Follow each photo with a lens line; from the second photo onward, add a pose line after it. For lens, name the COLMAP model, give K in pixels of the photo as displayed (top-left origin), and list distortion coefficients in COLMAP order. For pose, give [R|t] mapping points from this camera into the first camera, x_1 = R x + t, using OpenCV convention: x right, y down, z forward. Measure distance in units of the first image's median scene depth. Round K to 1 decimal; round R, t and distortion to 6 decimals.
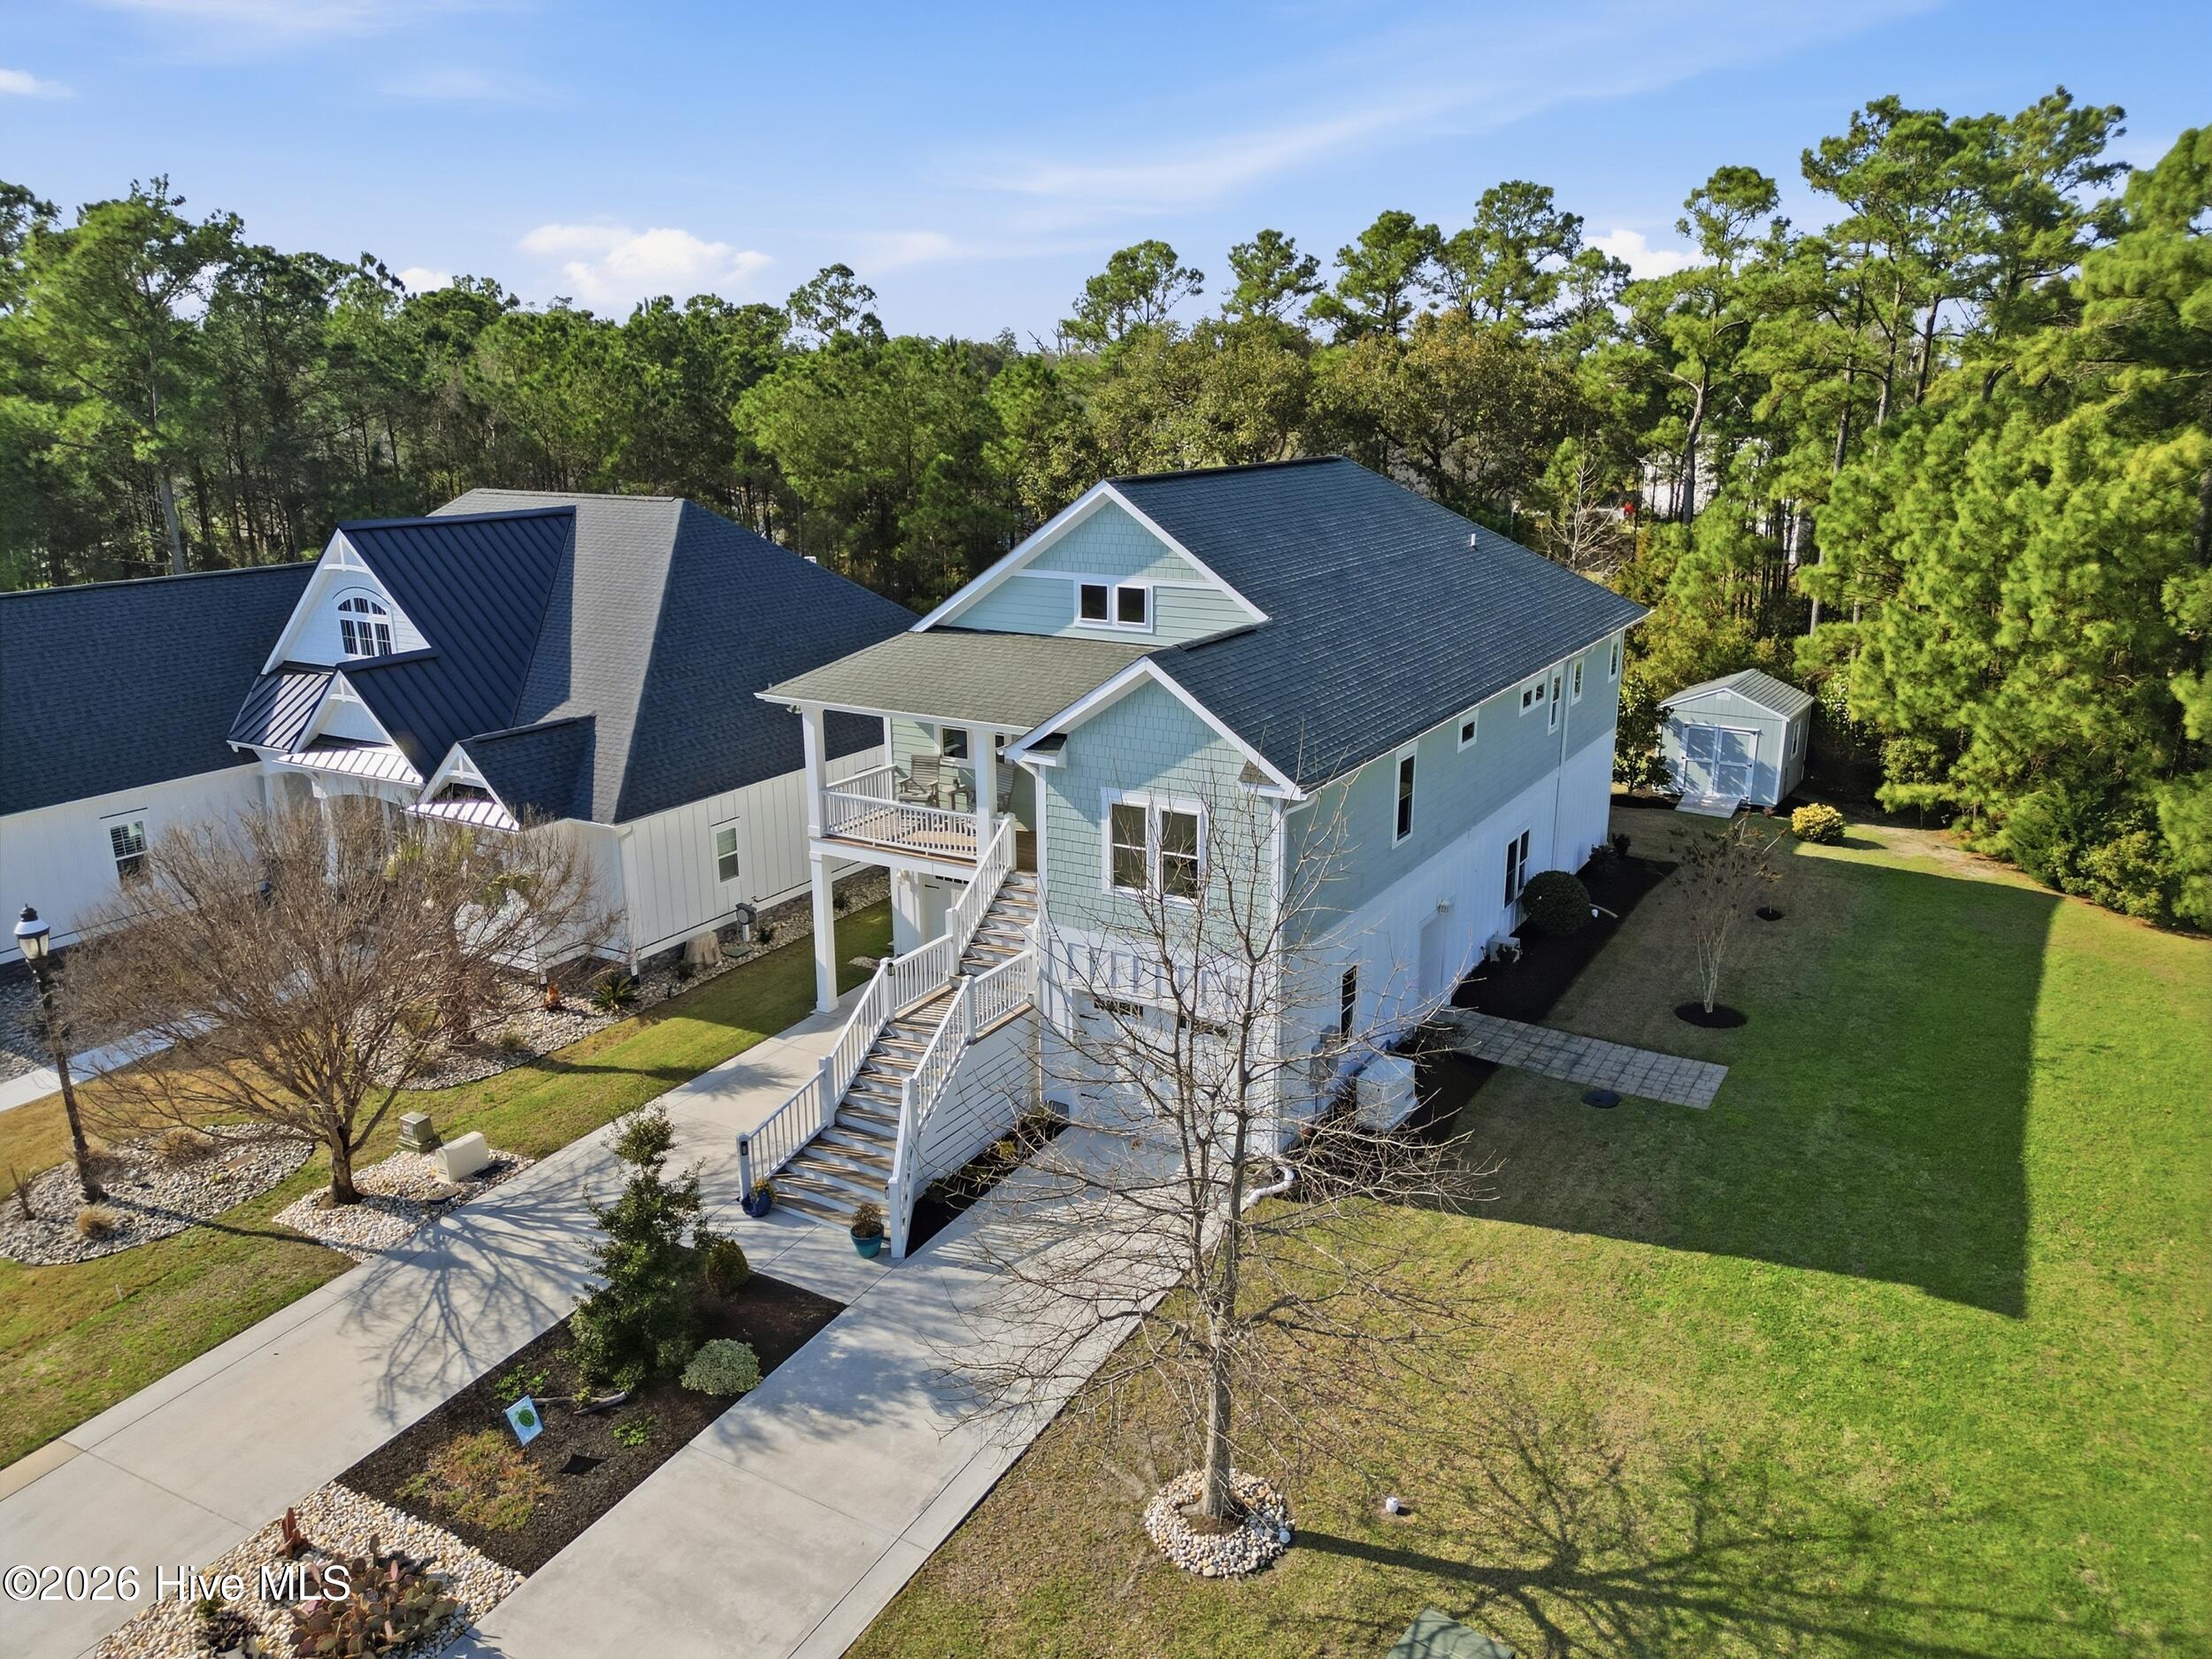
lens RADIAL K [[1532.3, 0, 1112.1], [0, 1532.3, 815.1], [0, 0, 1]] dist [0.044853, -0.016944]
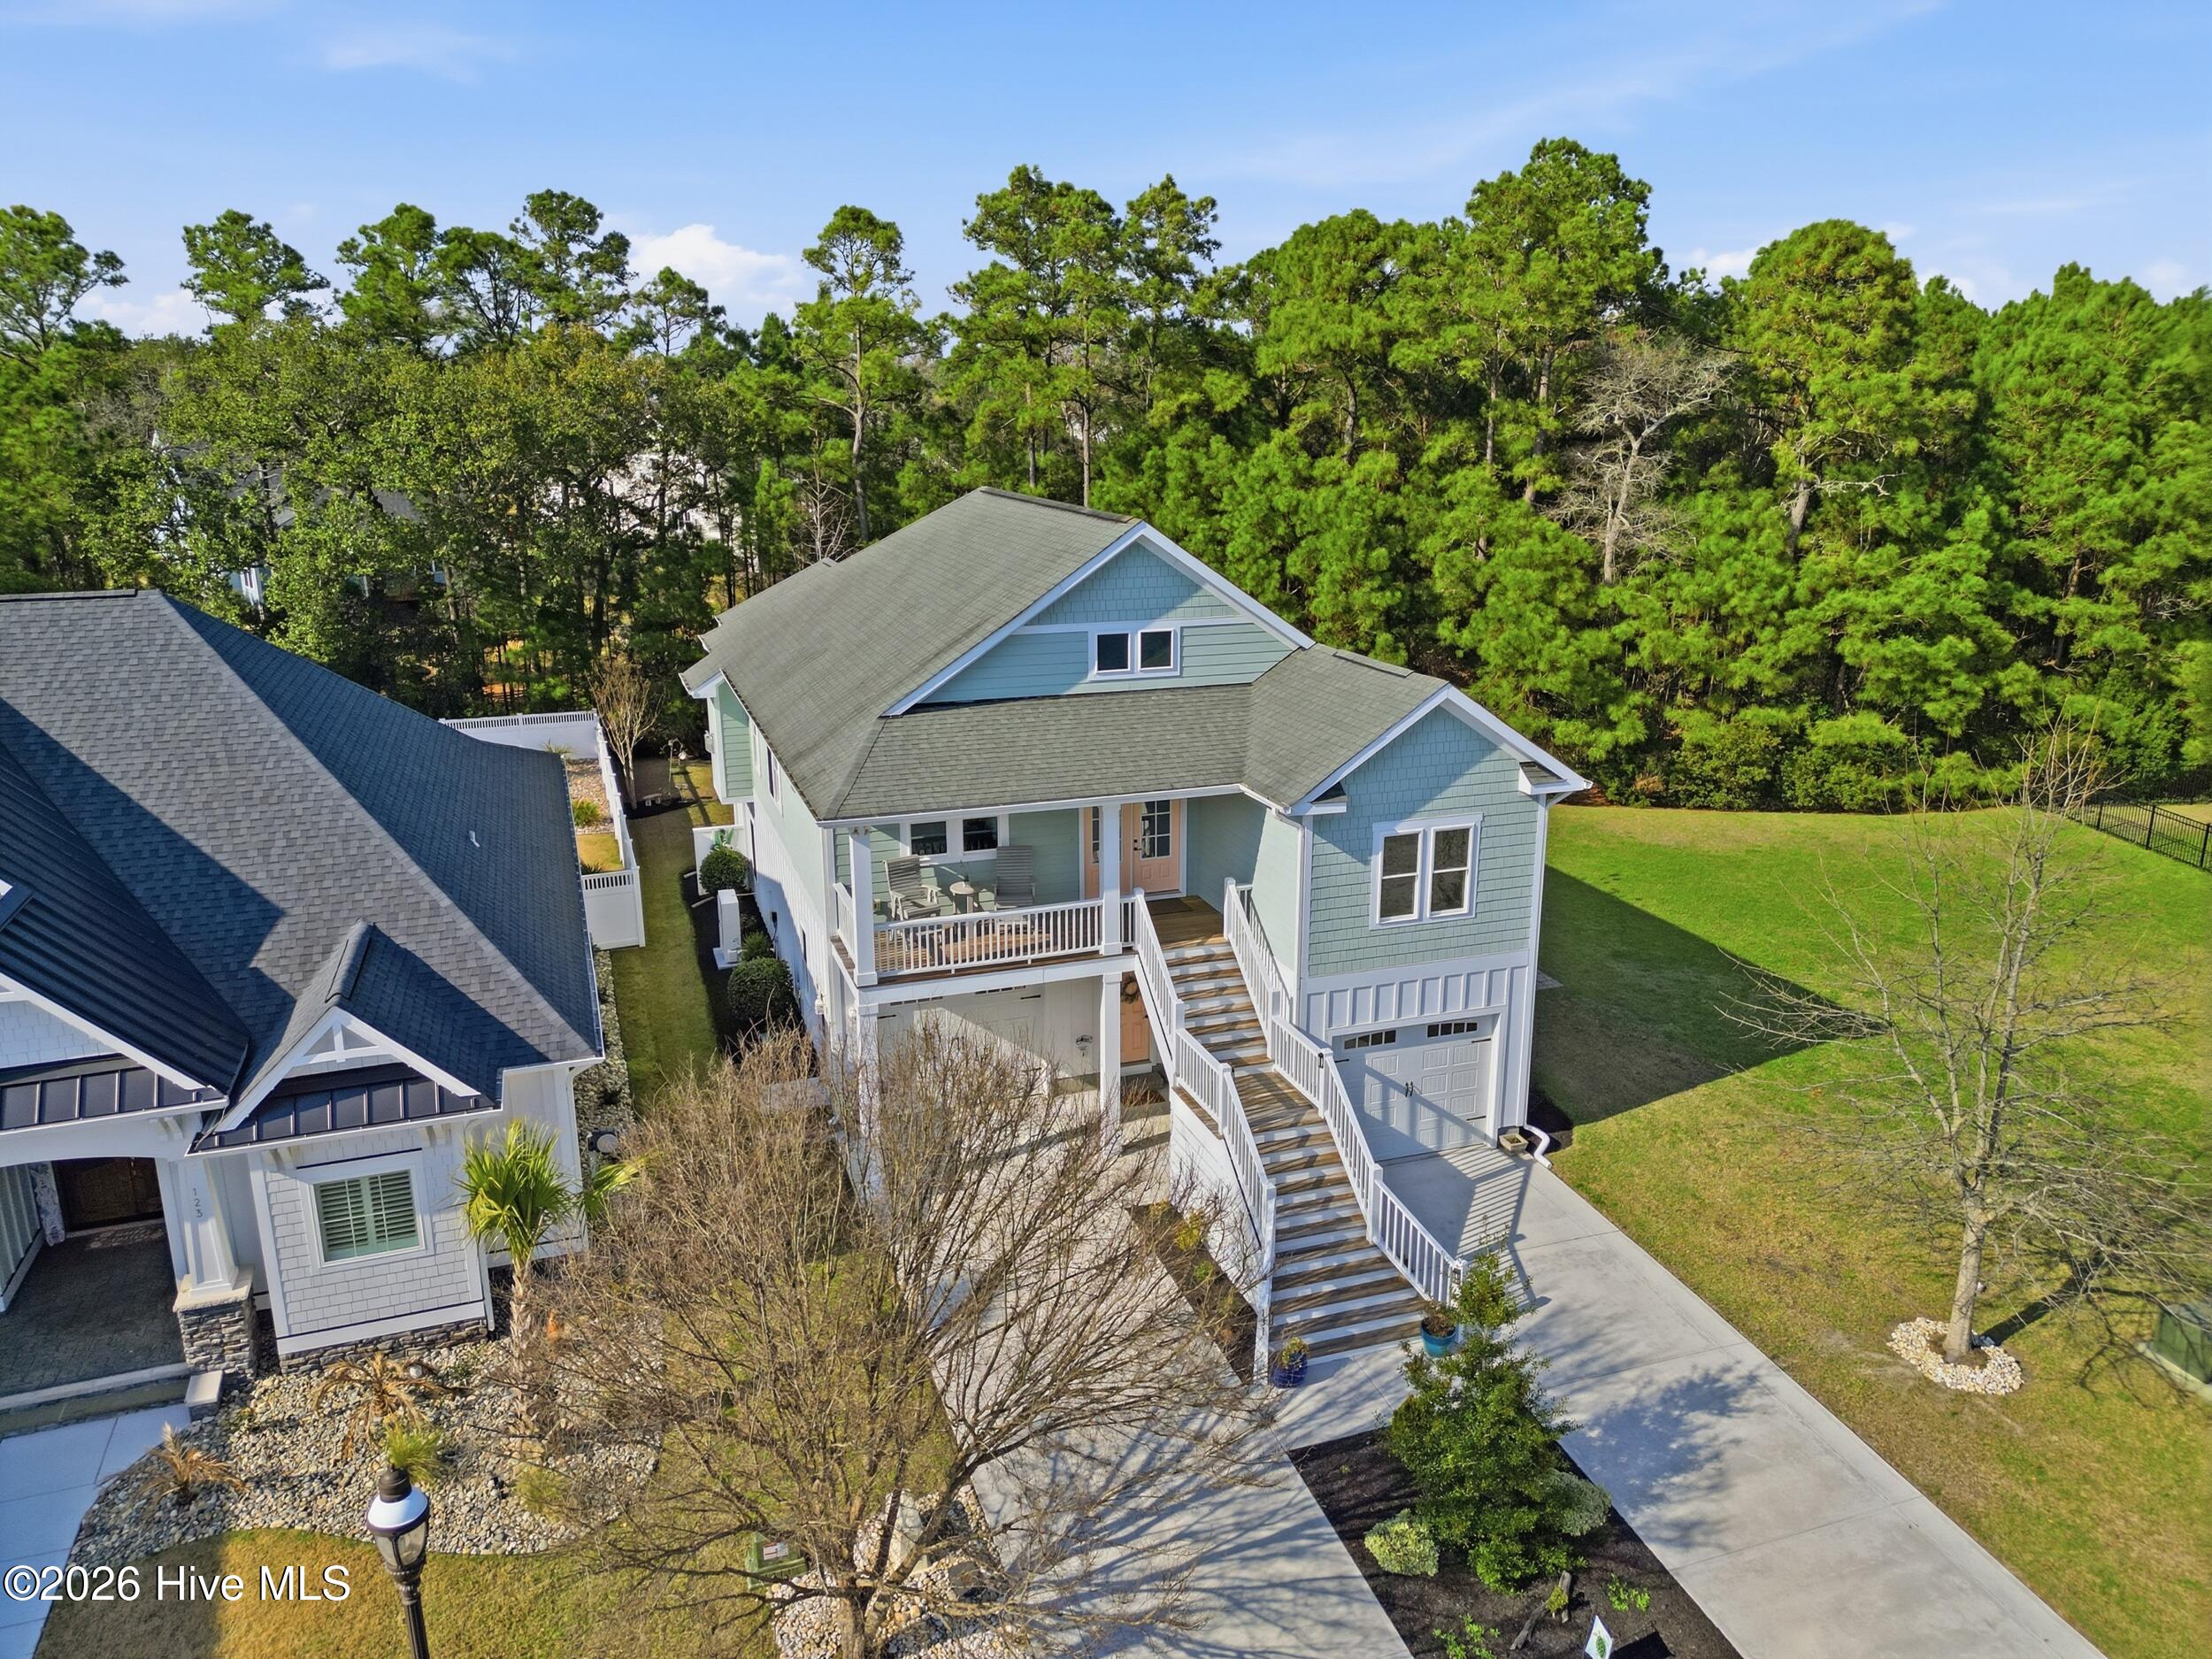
lens RADIAL K [[1532.3, 0, 1036.6], [0, 1532.3, 854.8], [0, 0, 1]] dist [0.044853, -0.016944]
pose [[0.658665, -0.213482, 0.721516, -0.819404], [0.205011, 0.973545, 0.100899, -0.135012], [-0.723968, 0.081460, 0.685007, 0.448299]]
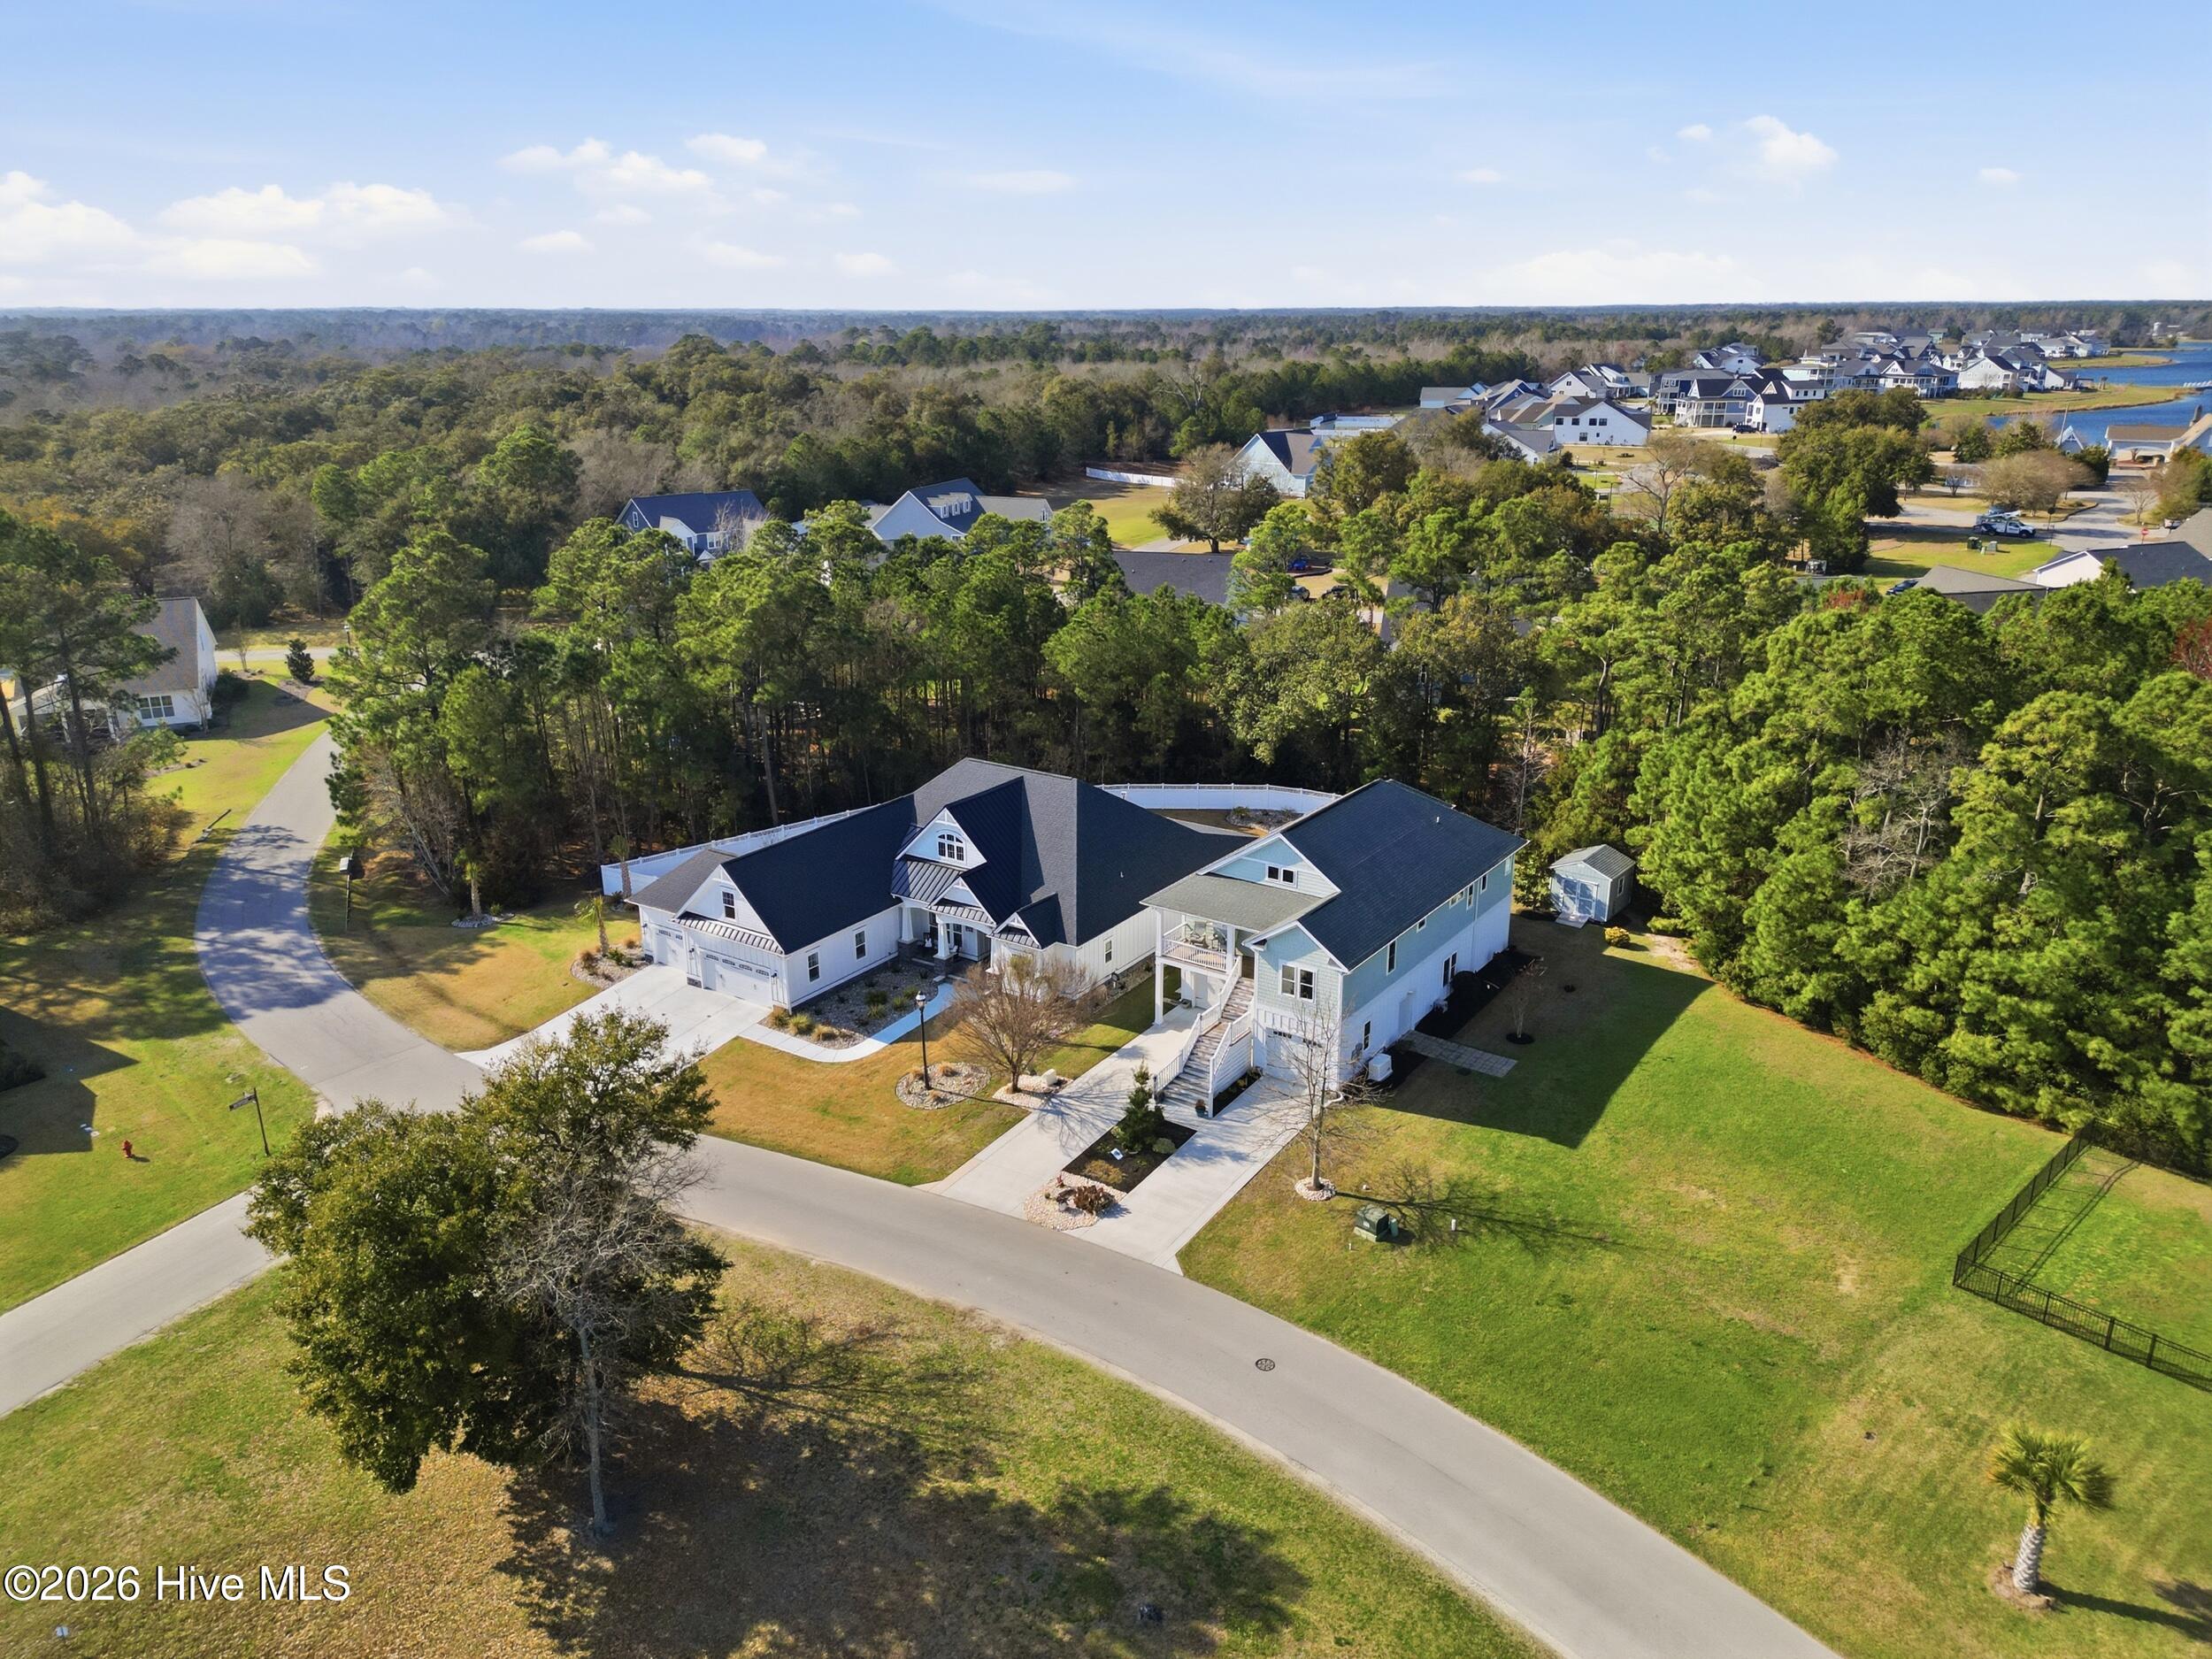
lens RADIAL K [[1532.3, 0, 1081.8], [0, 1532.3, 778.2], [0, 0, 1]] dist [0.044853, -0.016944]
pose [[0.995969, 0.018094, -0.087849, -0.120746], [-0.015894, 0.999544, 0.025674, -0.398437], [0.088273, -0.024174, 0.995803, -1.770649]]
